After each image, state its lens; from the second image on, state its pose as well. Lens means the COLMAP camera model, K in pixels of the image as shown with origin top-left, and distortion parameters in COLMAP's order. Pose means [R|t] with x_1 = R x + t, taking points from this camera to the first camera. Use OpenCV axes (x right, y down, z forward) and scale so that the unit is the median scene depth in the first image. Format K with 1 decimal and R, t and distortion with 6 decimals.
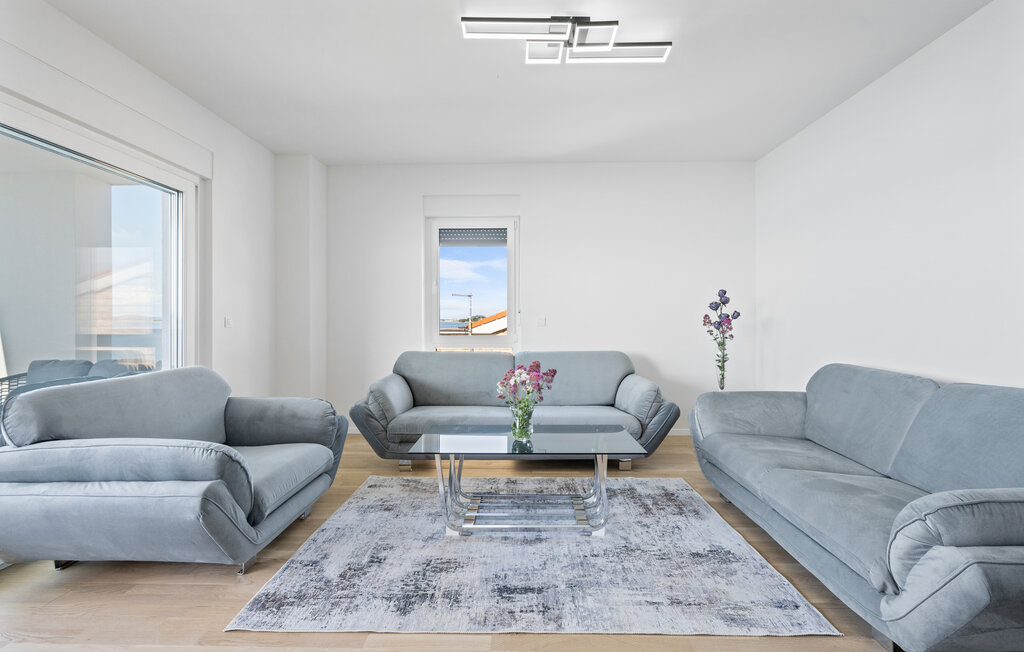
lens RADIAL K [[449.0, 0, 512.0], [0, 449.0, 319.6], [0, 0, 1]] dist [0.000318, 0.000740]
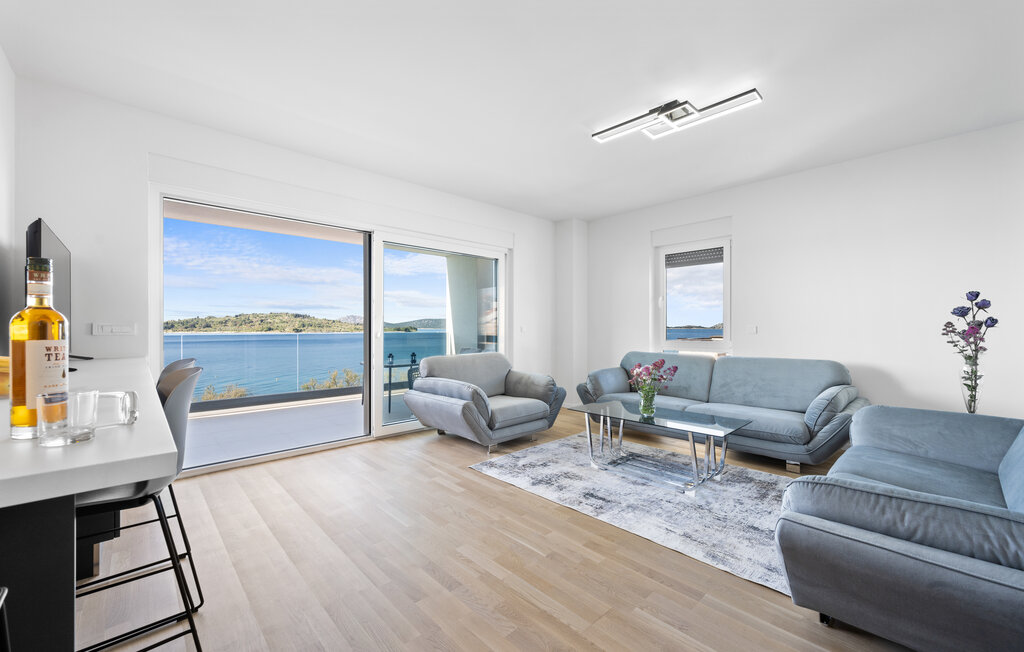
lens RADIAL K [[407.6, 0, 512.2], [0, 407.6, 329.0], [0, 0, 1]] dist [-0.001659, 0.000083]
pose [[0.699146, 0.002594, -0.714974, 0.604949], [0.000482, 0.999991, 0.004099, -0.002223], [0.714979, -0.003211, 0.699139, -0.164875]]
